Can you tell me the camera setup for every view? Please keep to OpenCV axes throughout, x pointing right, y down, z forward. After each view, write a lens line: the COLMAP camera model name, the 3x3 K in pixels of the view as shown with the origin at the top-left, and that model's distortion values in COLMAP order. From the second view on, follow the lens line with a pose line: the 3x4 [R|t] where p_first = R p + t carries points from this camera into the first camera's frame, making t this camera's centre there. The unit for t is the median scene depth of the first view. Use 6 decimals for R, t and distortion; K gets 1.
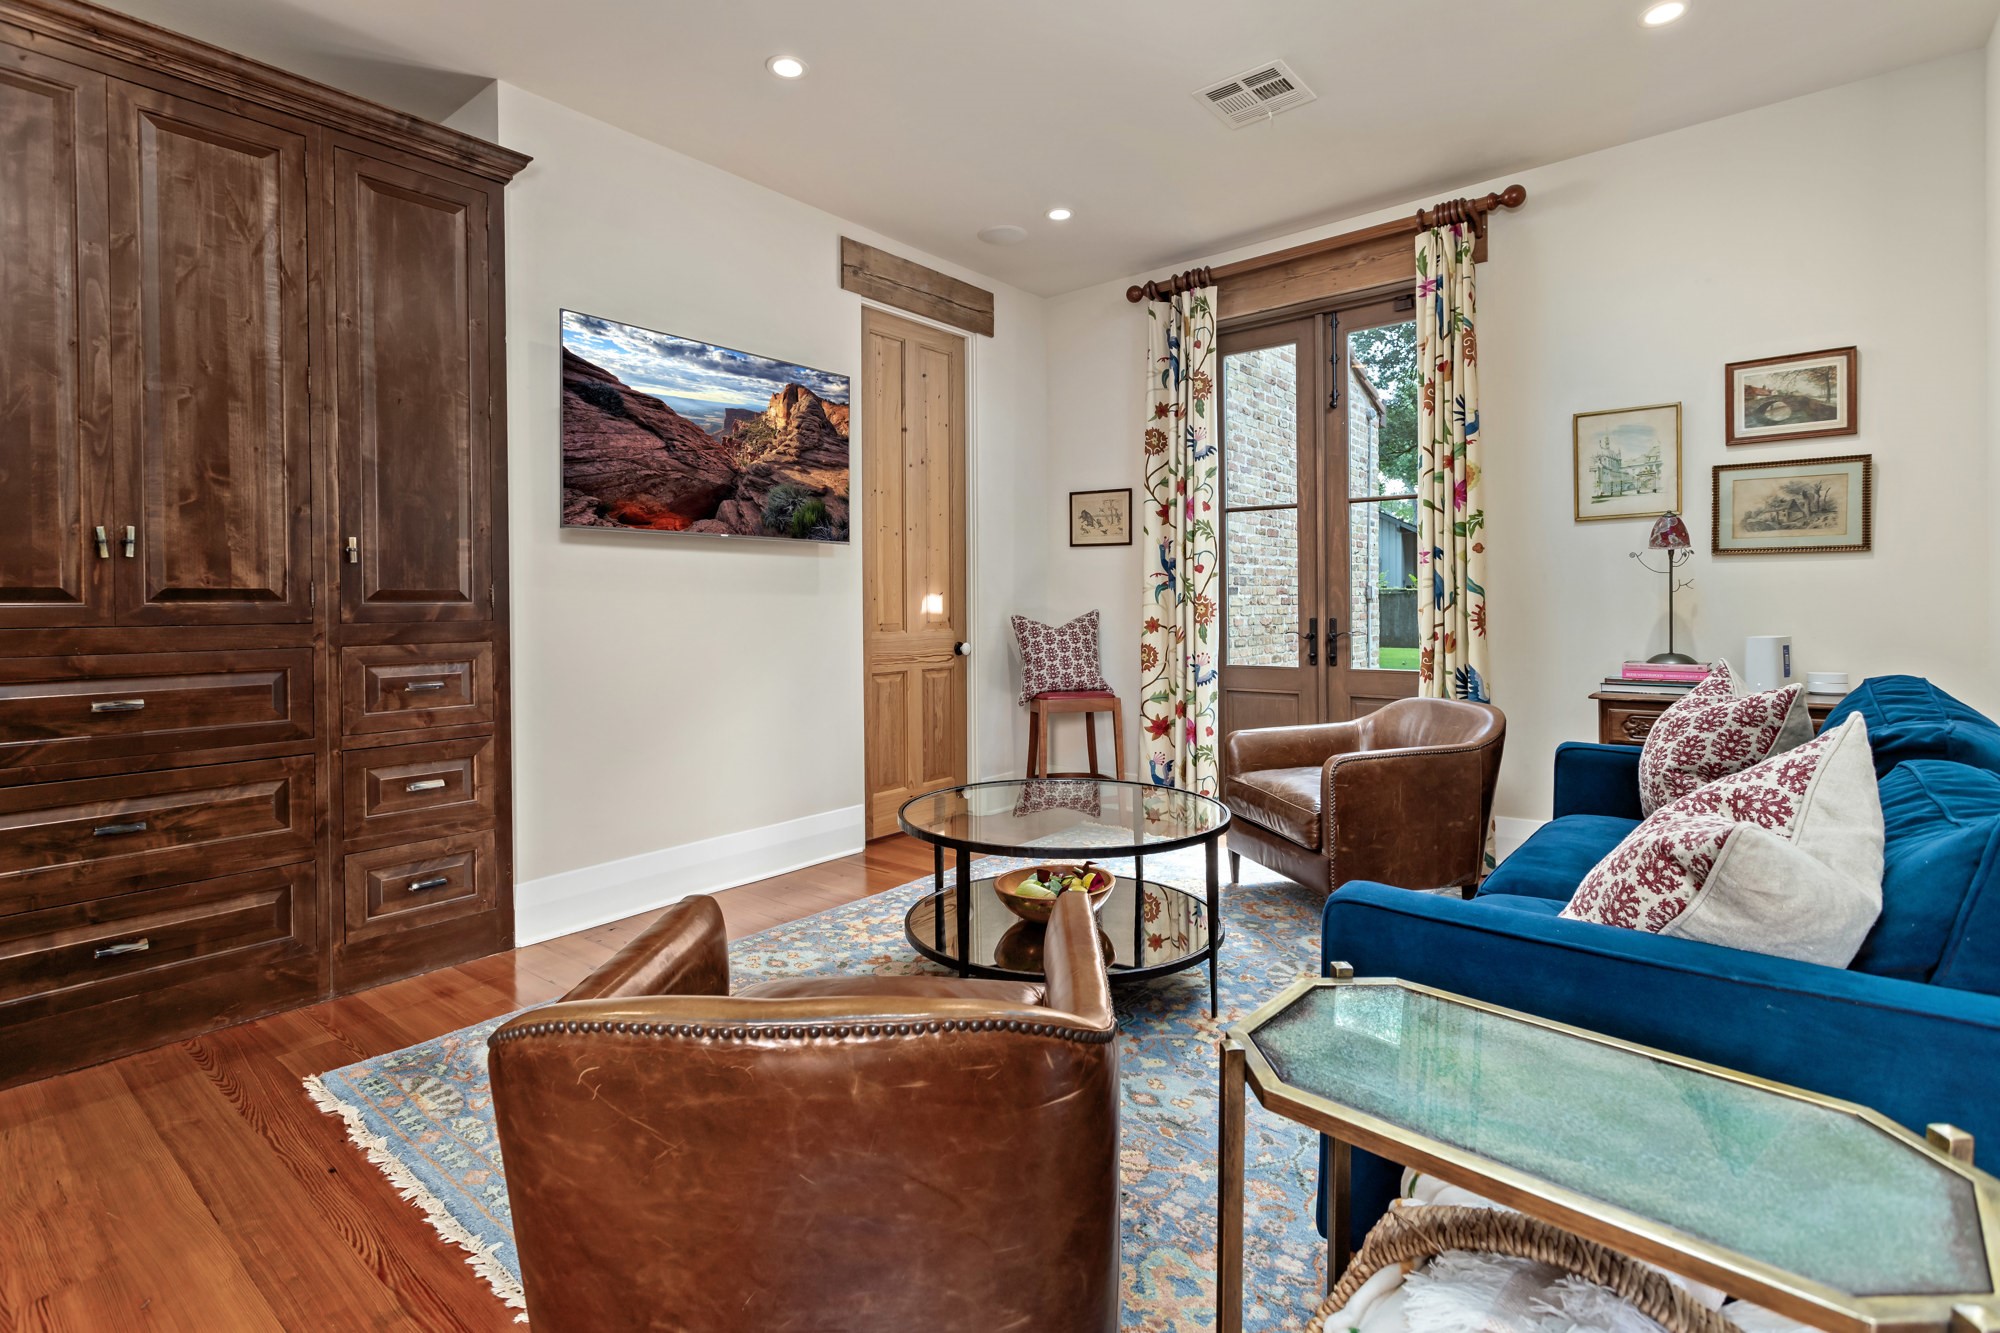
lens RADIAL K [[961.9, 0, 999.2], [0, 961.9, 606.3], [0, 0, 1]] dist [0.012557, 0.000302]
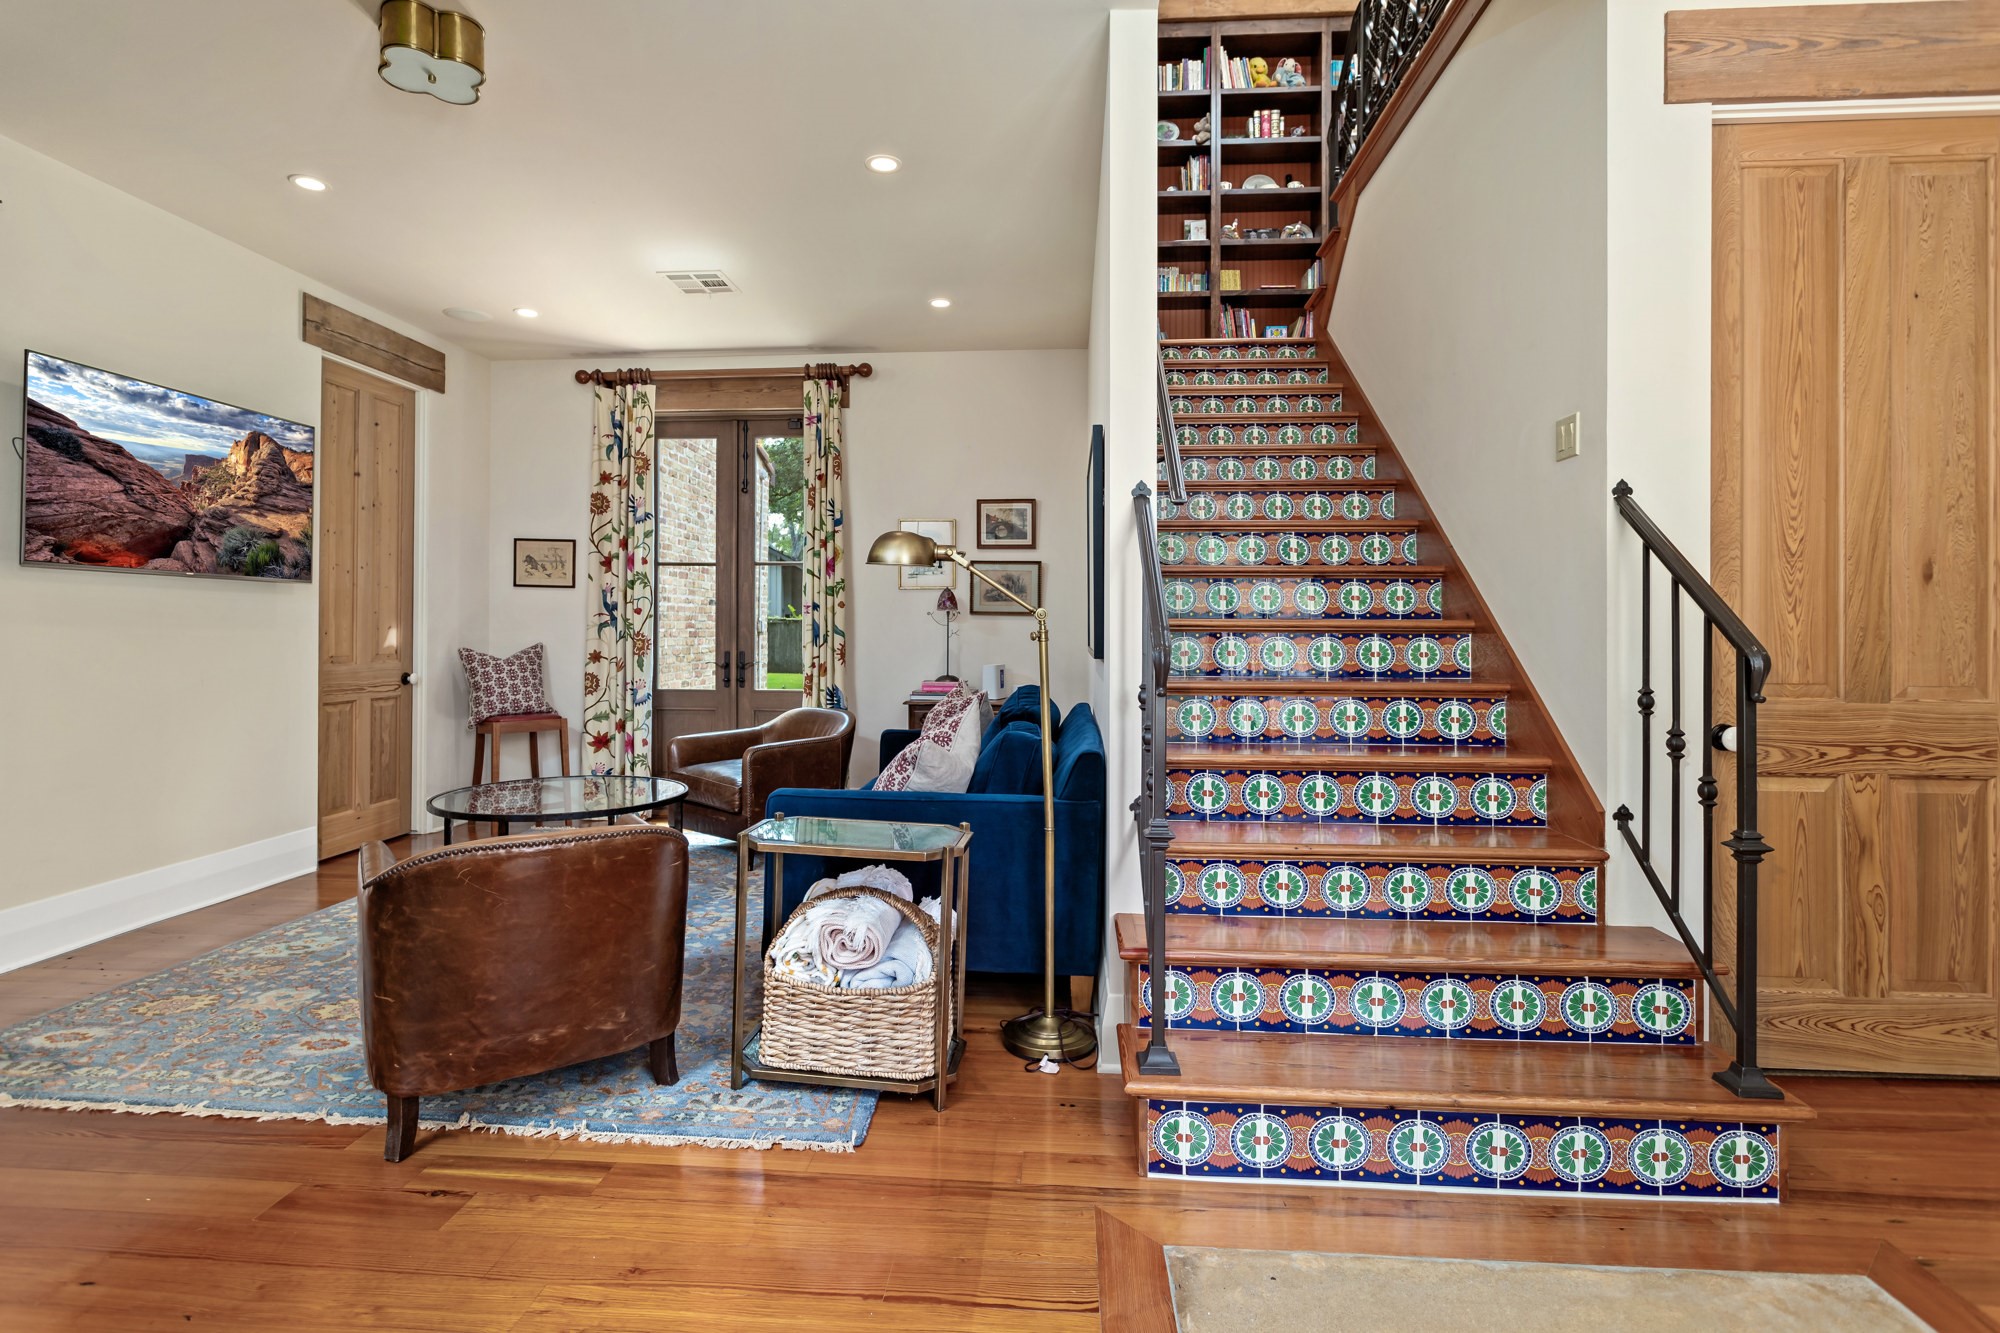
lens RADIAL K [[1020.6, 0, 1008.6], [0, 1020.6, 631.3], [0, 0, 1]] dist [-0.001393, 0.000840]
pose [[0.818622, 0.008457, 0.574271, -0.170947], [-0.012960, 0.999909, 0.003748, -0.026740], [-0.574187, -0.010511, 0.818657, -0.382177]]
